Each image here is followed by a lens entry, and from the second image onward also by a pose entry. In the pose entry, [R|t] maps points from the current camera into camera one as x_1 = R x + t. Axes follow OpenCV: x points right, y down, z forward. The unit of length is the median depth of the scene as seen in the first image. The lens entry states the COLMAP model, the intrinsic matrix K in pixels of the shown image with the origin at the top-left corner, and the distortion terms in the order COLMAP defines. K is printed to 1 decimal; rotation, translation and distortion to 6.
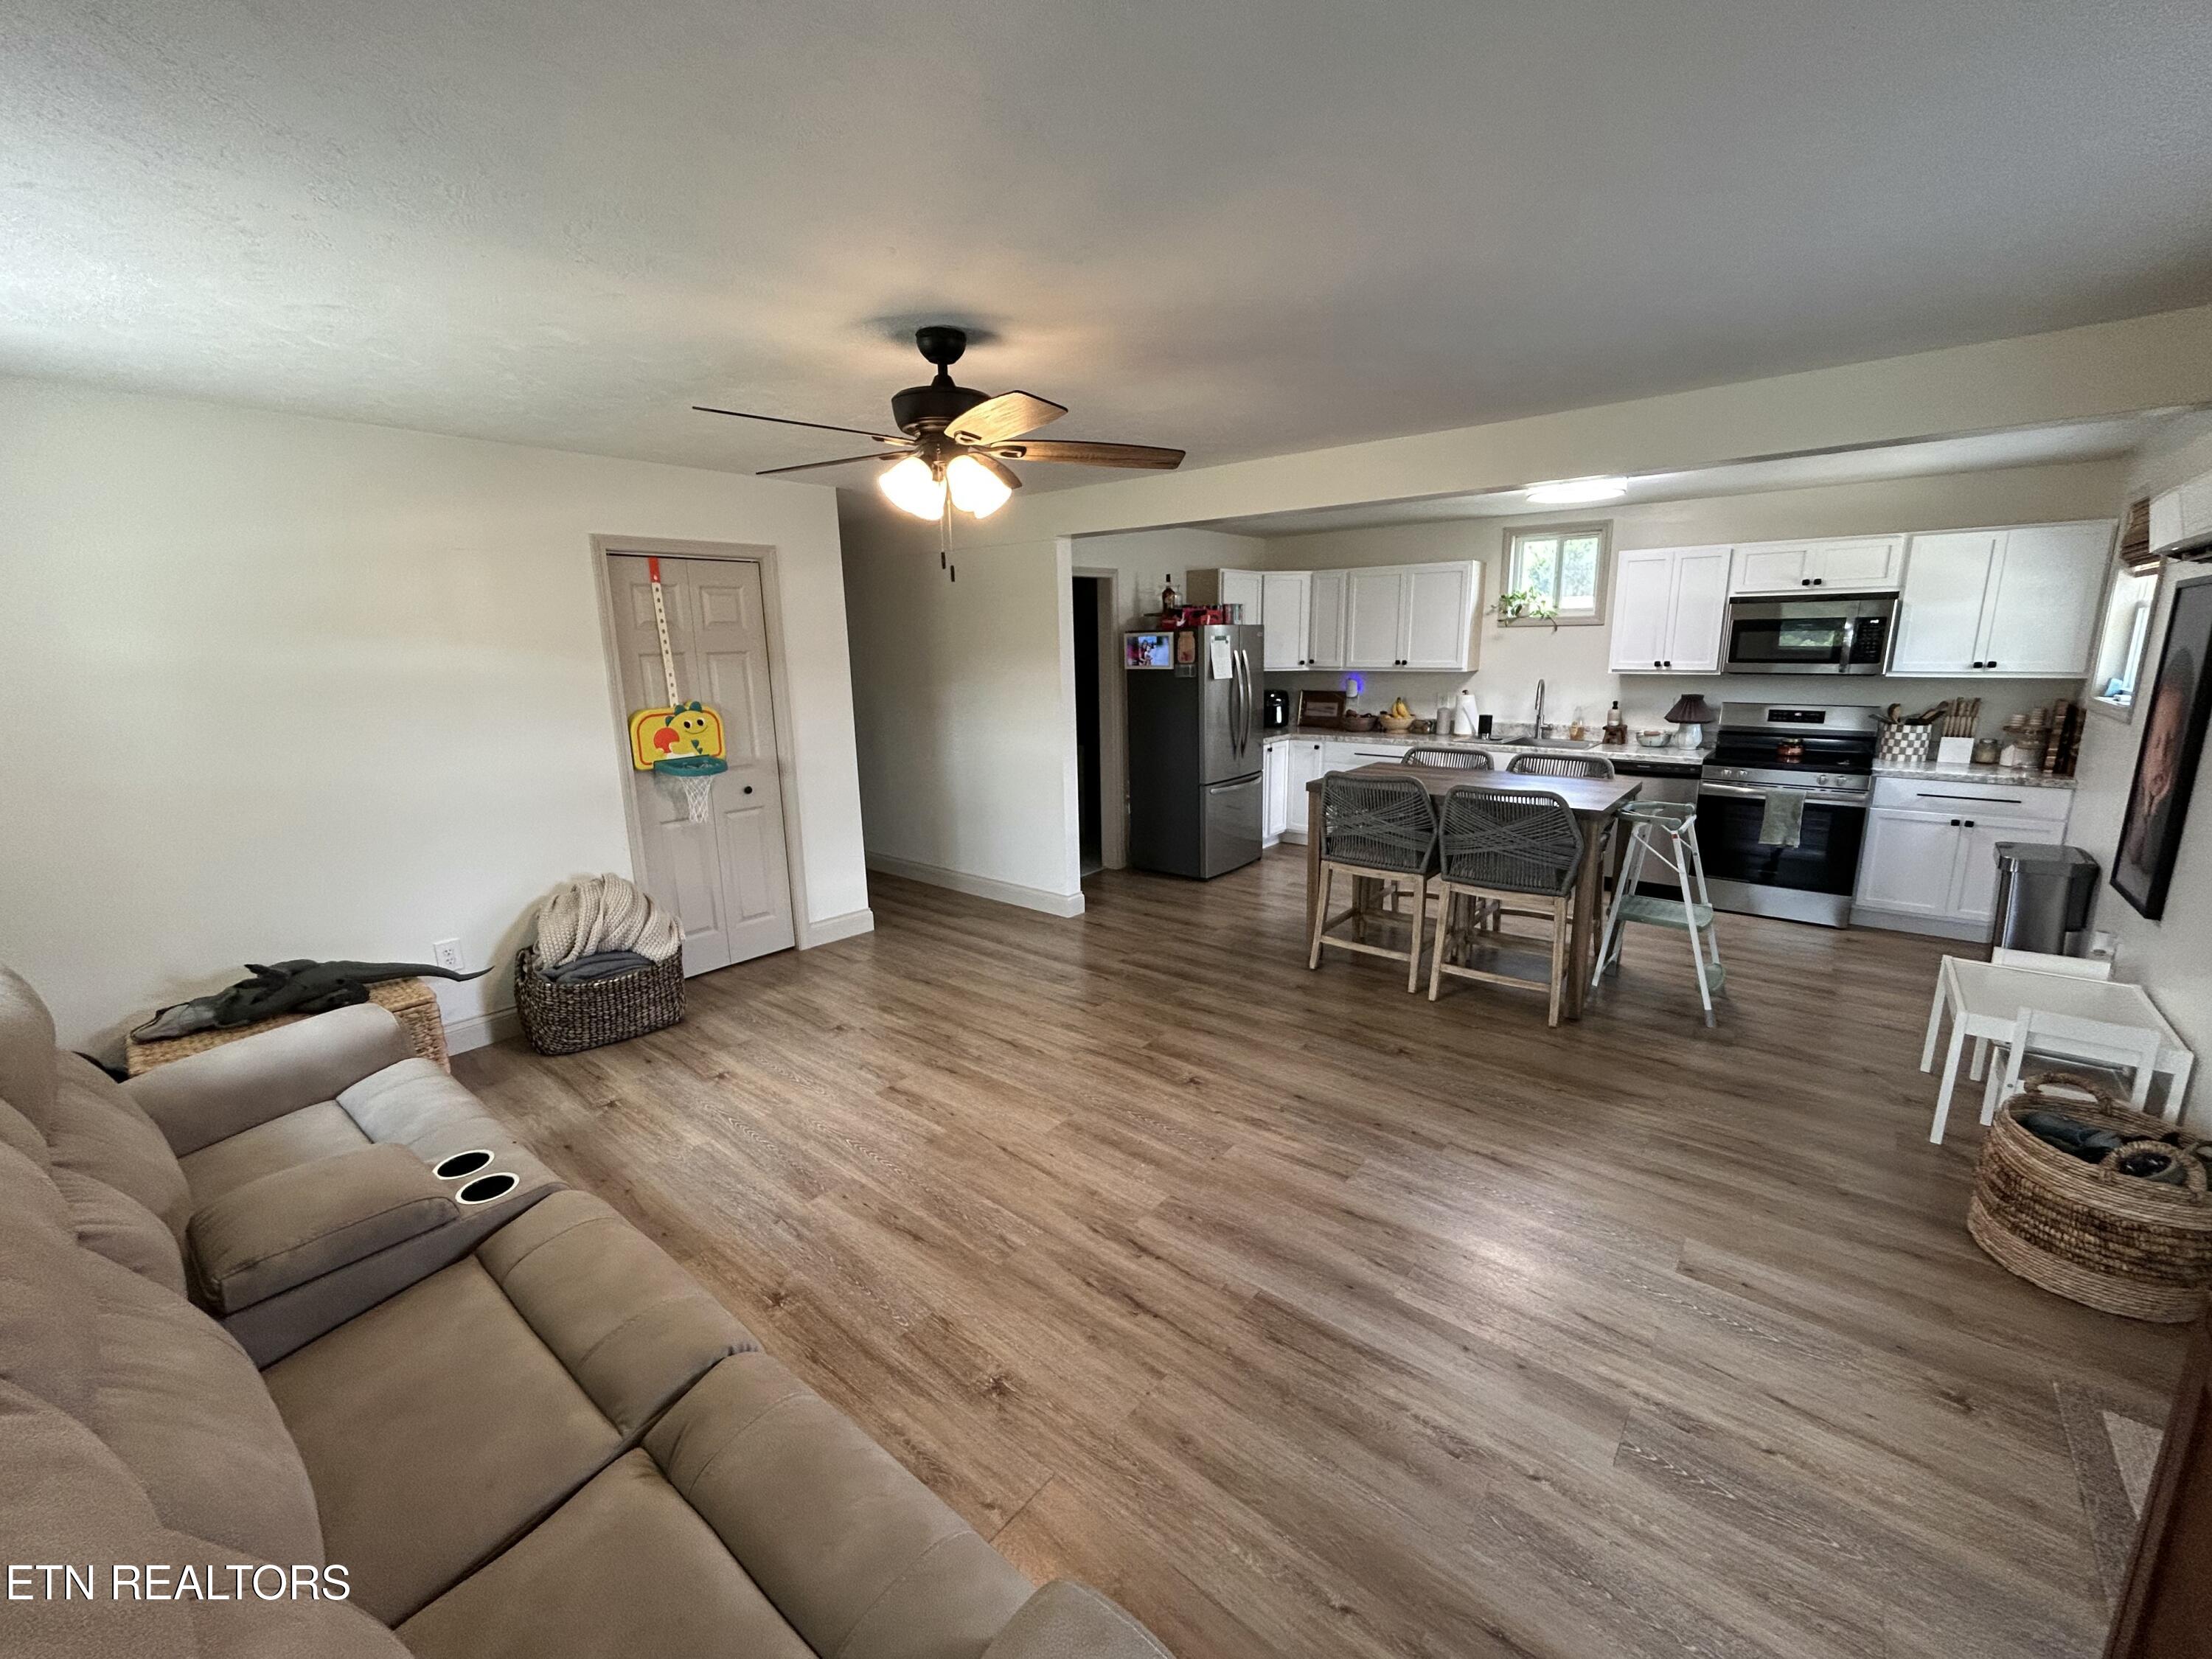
lens RADIAL K [[896.6, 0, 1107.7], [0, 896.6, 827.0], [0, 0, 1]] dist [-0.001200, 0.000745]
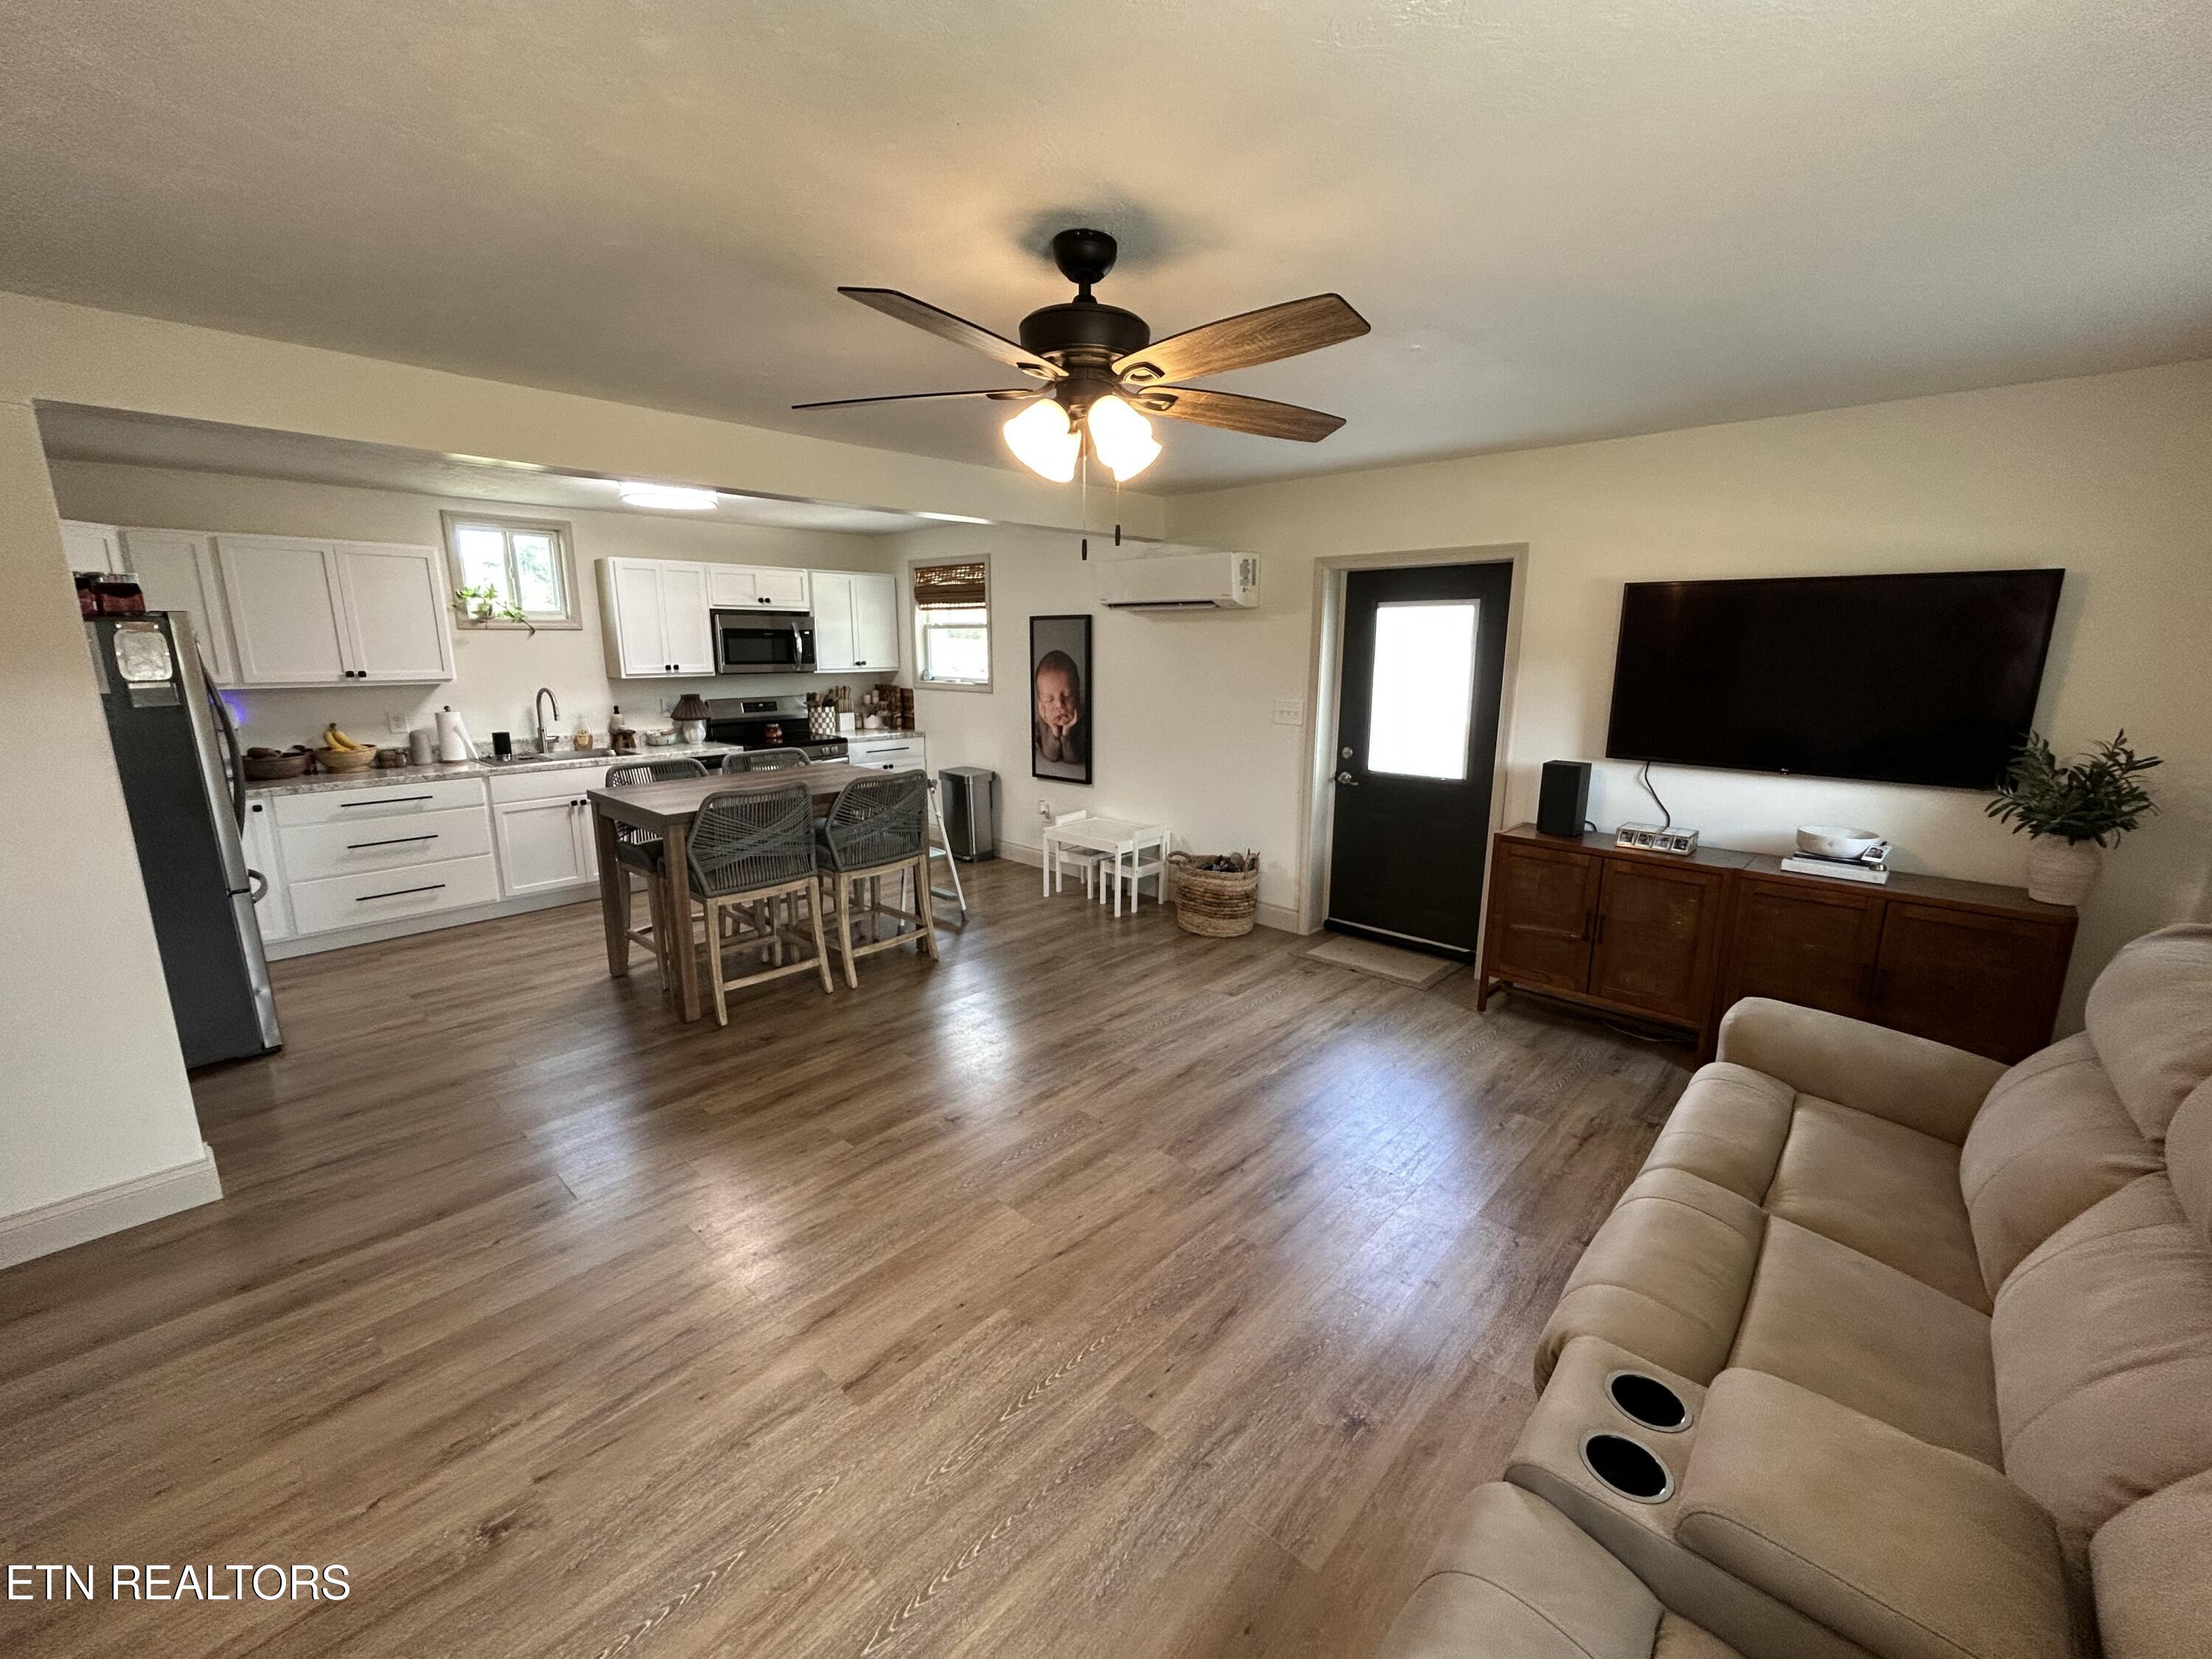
lens RADIAL K [[896.6, 0, 1105.4], [0, 896.6, 826.1], [0, 0, 1]] dist [-0.001200, 0.000745]
pose [[0.058197, -0.189579, 0.980139, -0.437350], [0.202204, 0.963691, 0.174391, -0.079608], [-0.977613, 0.188039, 0.094418, 0.418123]]
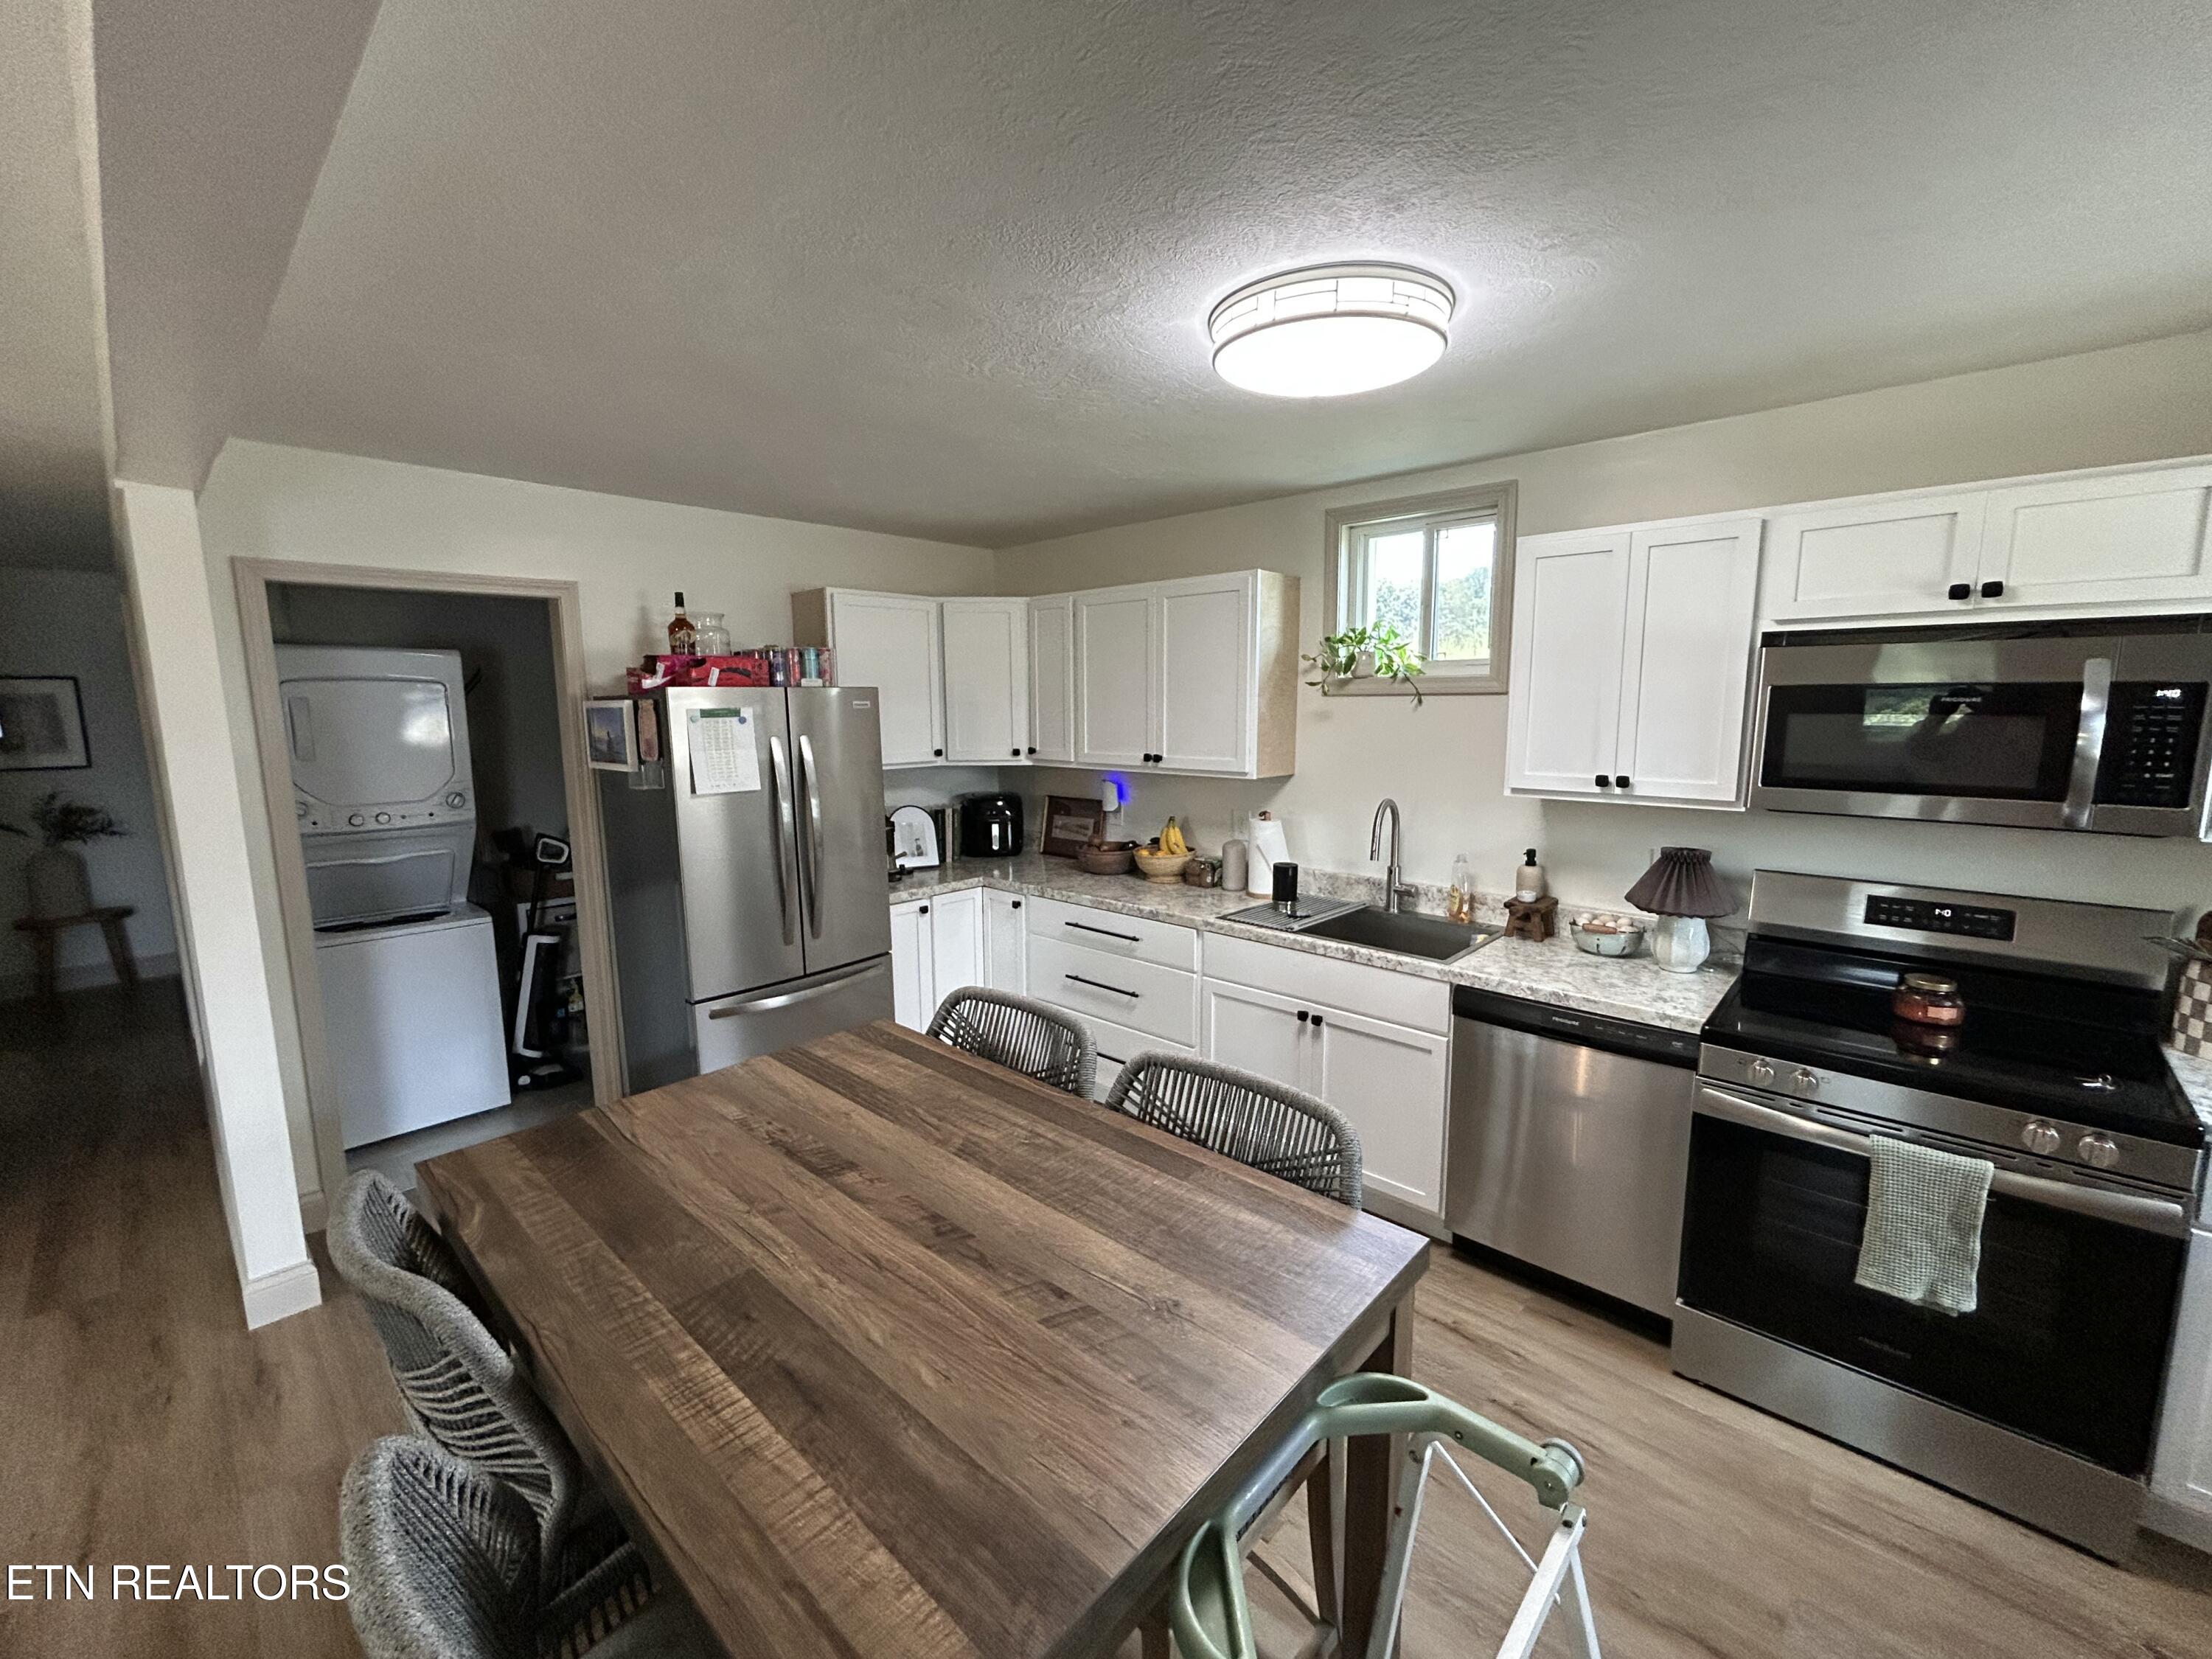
lens RADIAL K [[896.6, 0, 1104.7], [0, 896.6, 826.3], [0, 0, 1]] dist [-0.001200, 0.000745]
pose [[0.997958, 0.017906, -0.061312, 0.388429], [-0.021932, 0.997602, -0.065640, -0.123036], [0.059990, 0.066850, 0.995958, 0.534098]]
